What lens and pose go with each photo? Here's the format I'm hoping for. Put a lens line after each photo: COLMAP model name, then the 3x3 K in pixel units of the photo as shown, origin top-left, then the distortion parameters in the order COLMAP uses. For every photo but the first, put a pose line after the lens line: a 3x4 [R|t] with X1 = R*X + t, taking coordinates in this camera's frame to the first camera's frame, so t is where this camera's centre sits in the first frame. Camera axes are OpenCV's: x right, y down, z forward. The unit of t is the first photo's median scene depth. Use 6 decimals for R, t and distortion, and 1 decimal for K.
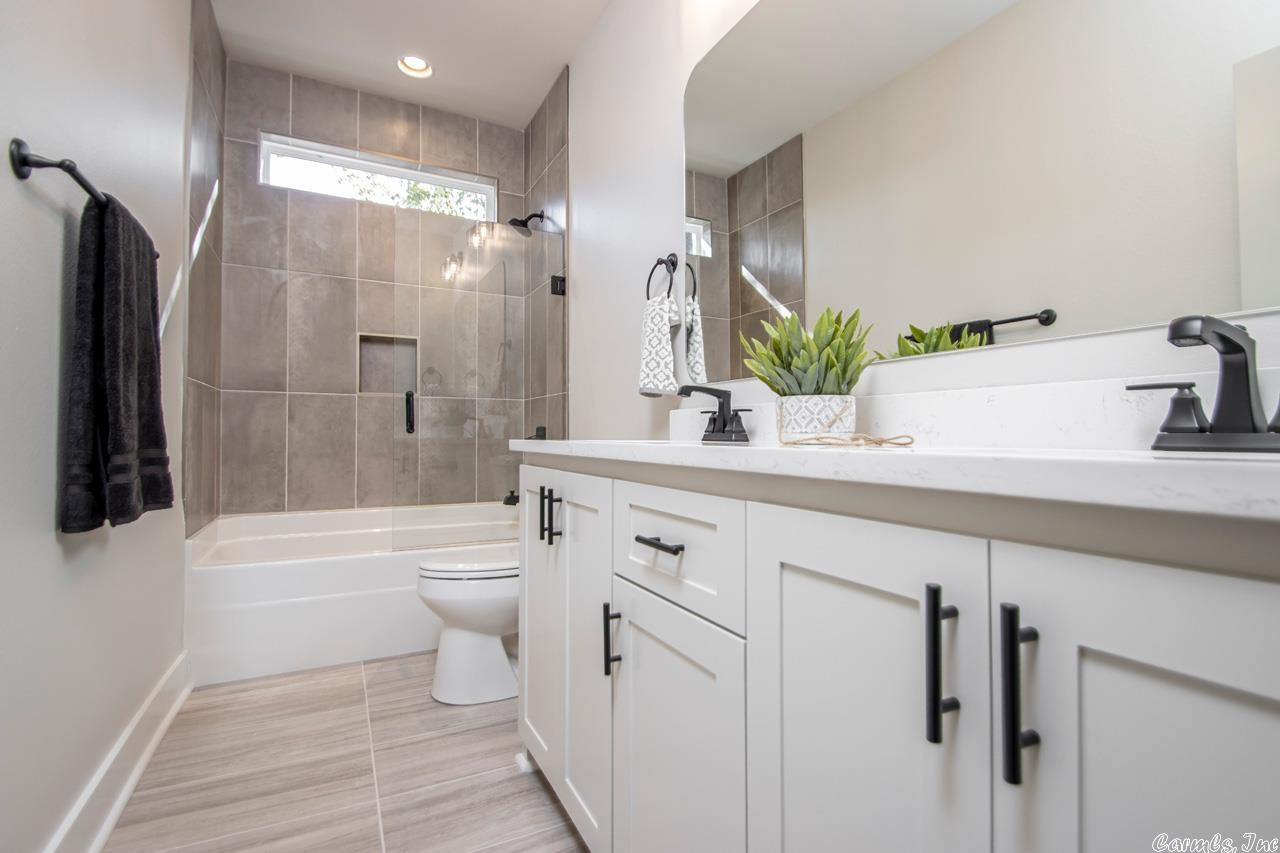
lens RADIAL K [[601.6, 0, 641.5], [0, 601.6, 421.2], [0, 0, 1]] dist [0.011248, -0.013319]
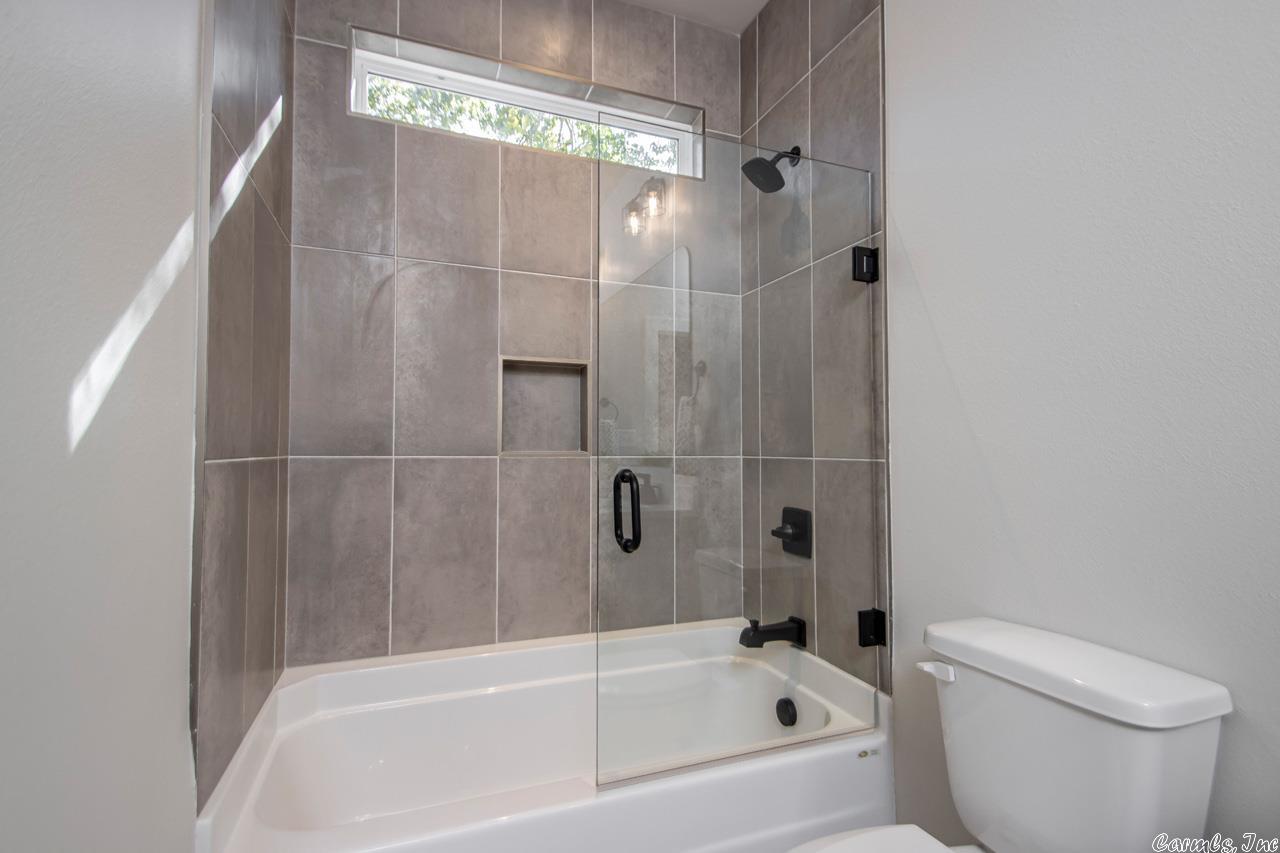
lens RADIAL K [[601.6, 0, 644.9], [0, 601.6, 427.6], [0, 0, 1]] dist [0.011248, -0.013319]
pose [[0.994273, -0.004404, -0.106780, -0.268843], [0.002833, 0.999886, -0.014857, -0.066939], [0.106834, 0.014469, 0.994172, 0.421689]]
